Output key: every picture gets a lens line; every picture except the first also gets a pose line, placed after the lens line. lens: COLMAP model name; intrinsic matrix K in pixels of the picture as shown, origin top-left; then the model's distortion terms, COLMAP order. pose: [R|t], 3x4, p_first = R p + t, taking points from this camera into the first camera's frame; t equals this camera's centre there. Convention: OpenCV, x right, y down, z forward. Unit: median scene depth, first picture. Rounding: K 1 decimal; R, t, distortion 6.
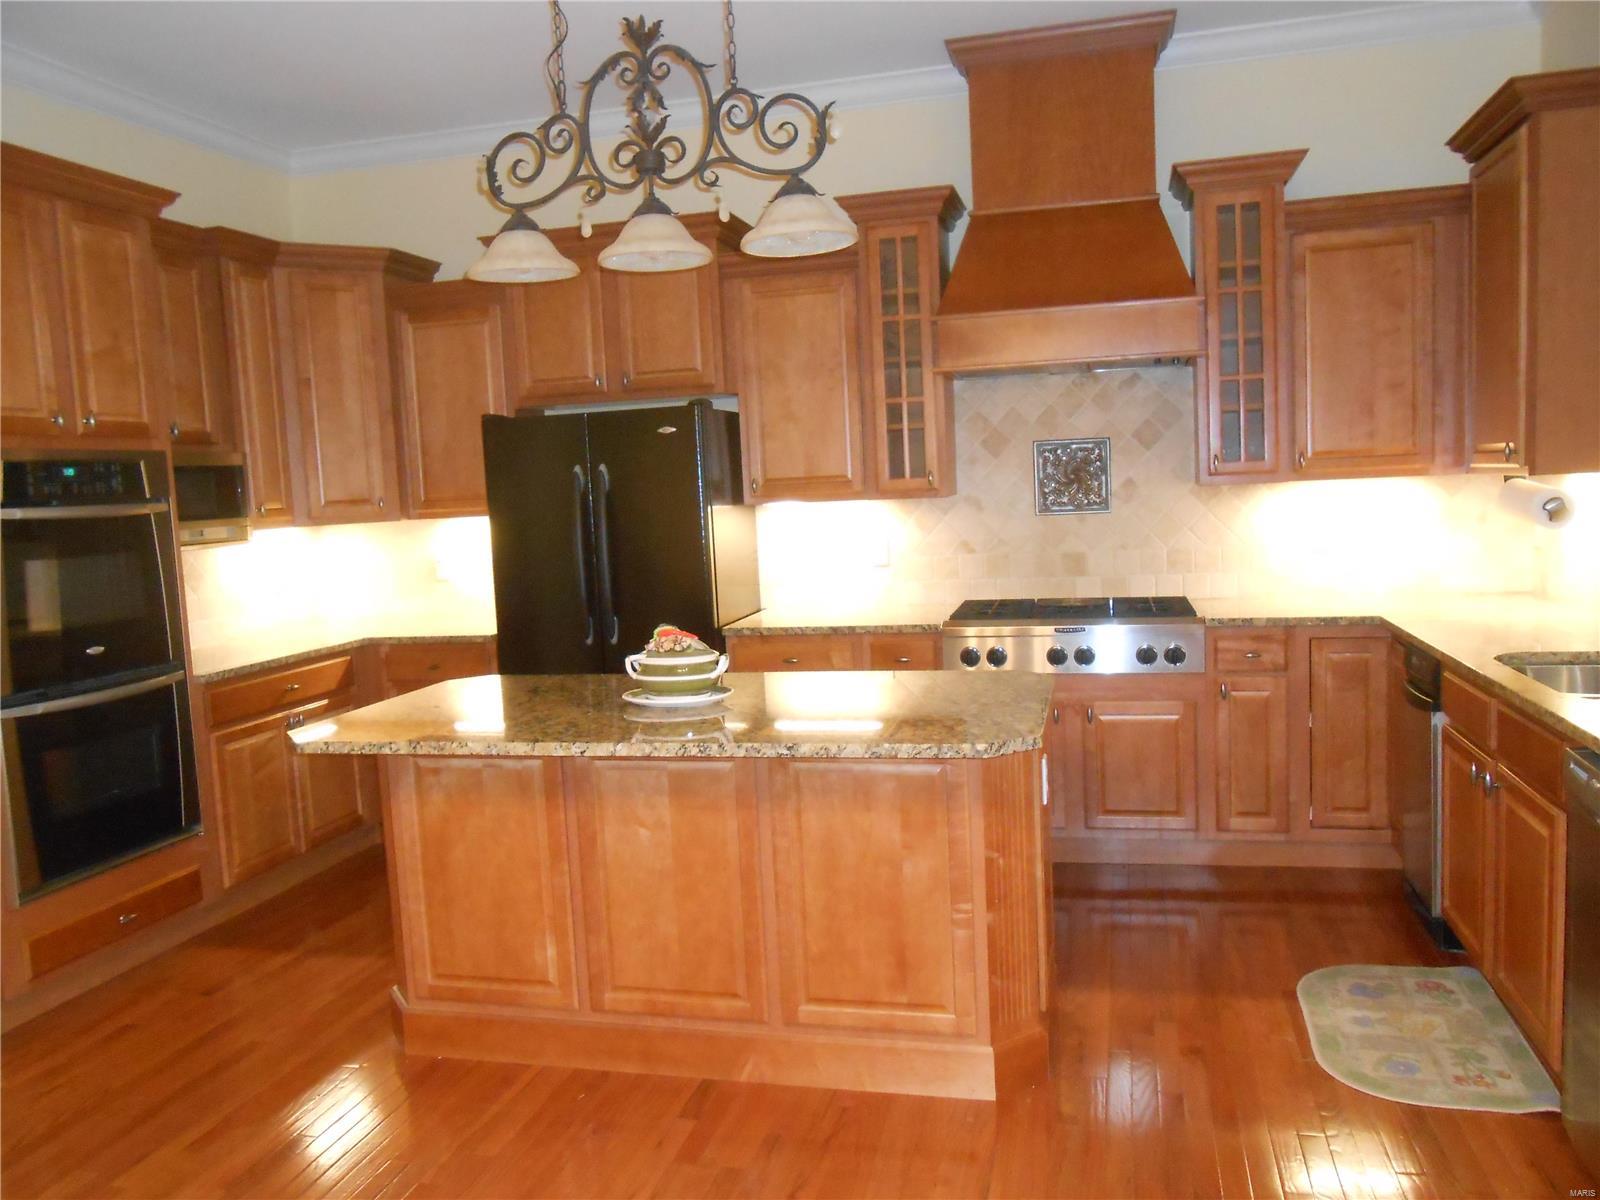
lens RADIAL K [[1247.3, 0, 800.0], [0, 1247.3, 600.0], [0, 0, 1]] dist [-0.035712, 0.069049]
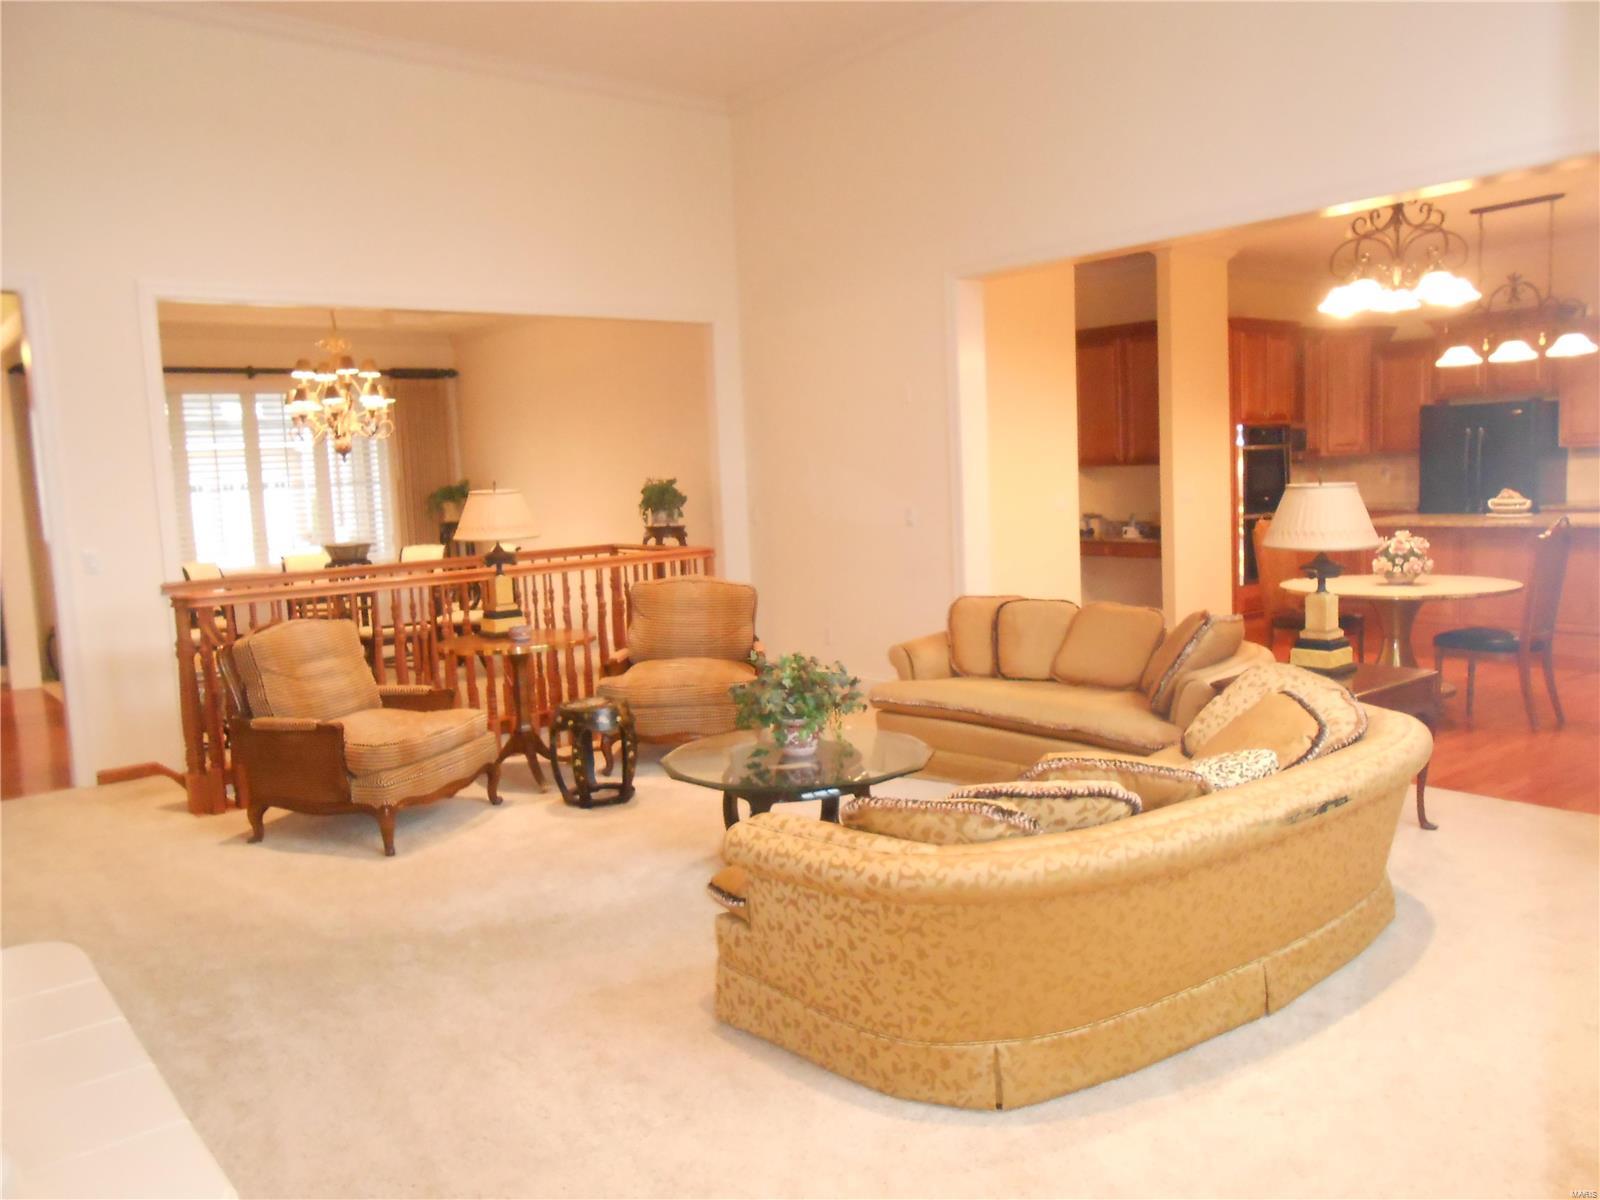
lens RADIAL K [[1247.3, 0, 800.0], [0, 1247.3, 600.0], [0, 0, 1]] dist [-0.035712, 0.069049]
pose [[0.801602, 0.077348, -0.592834, 0.226606], [-0.052876, 0.996882, 0.058568, 0.144774], [0.595516, -0.015601, 0.803192, -1.683867]]
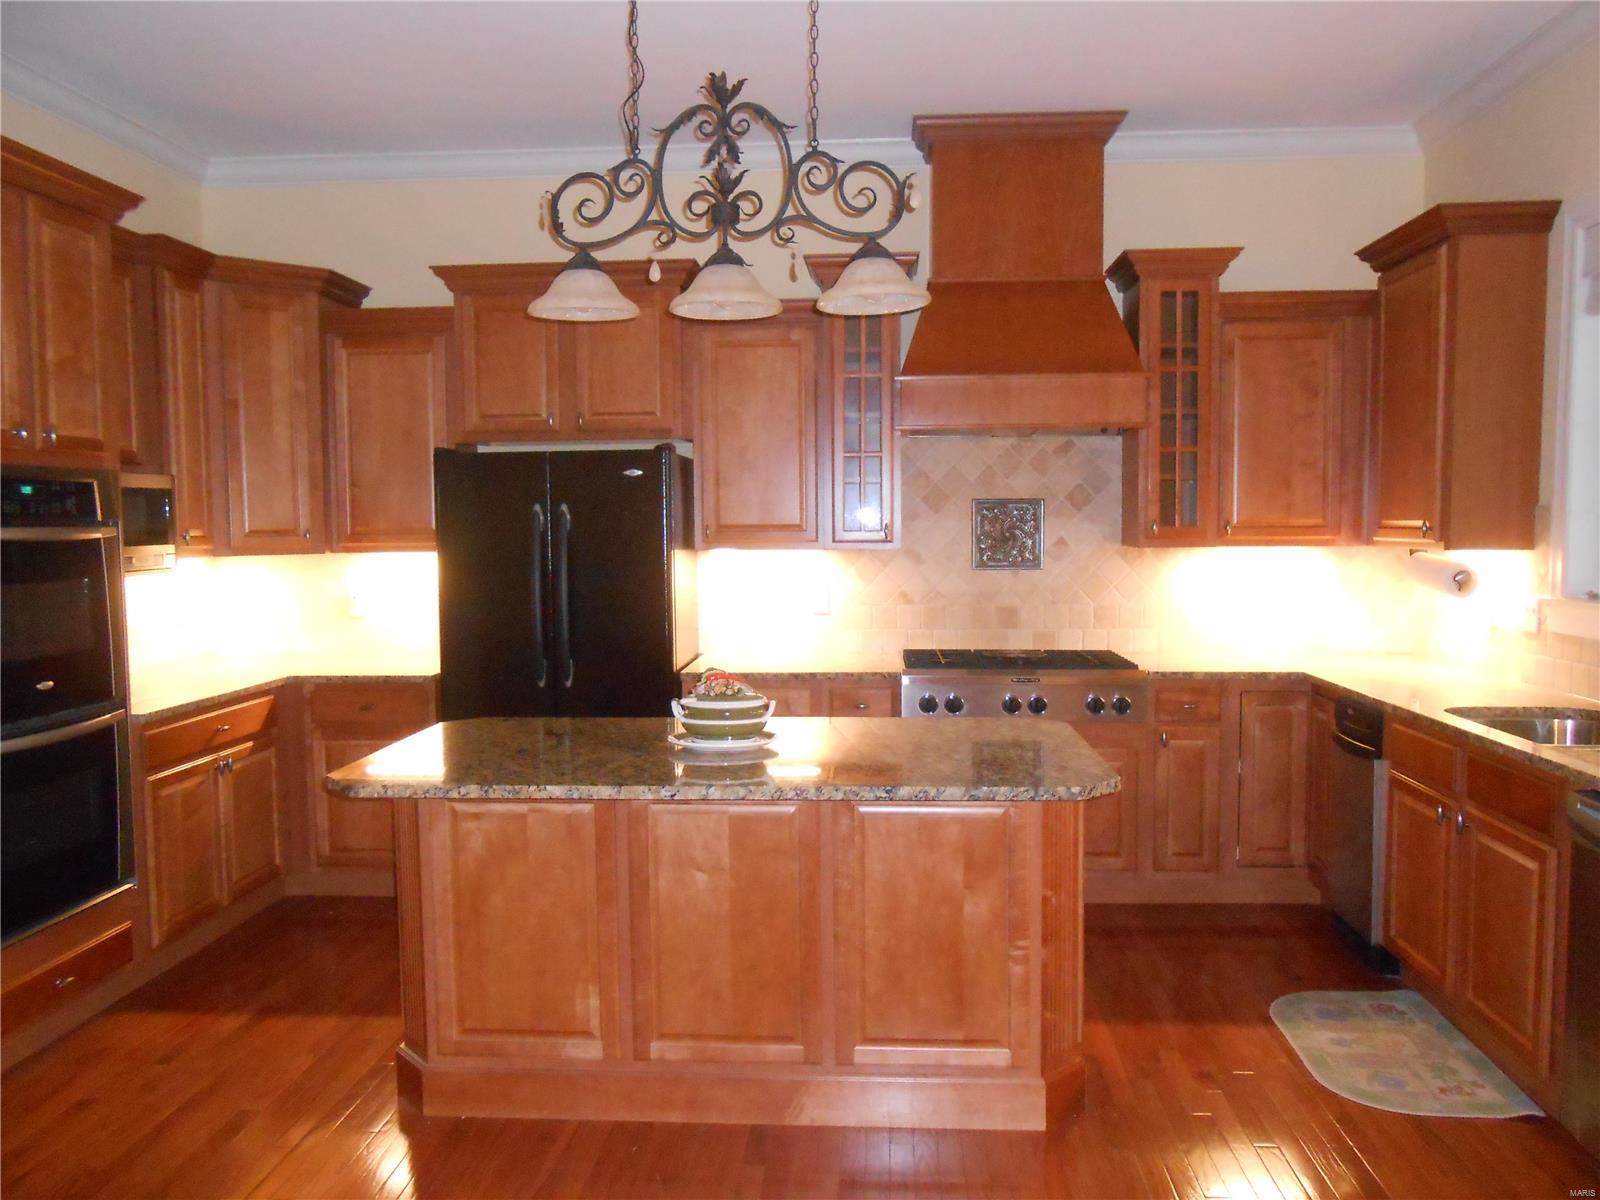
lens RADIAL K [[1247.3, 0, 800.0], [0, 1247.3, 600.0], [0, 0, 1]] dist [-0.035712, 0.069049]
pose [[0.982511, 0.027973, 0.184093, -0.180972], [-0.021050, 0.999000, -0.039456, 0.002210], [-0.185013, 0.034891, 0.982117, -0.001215]]
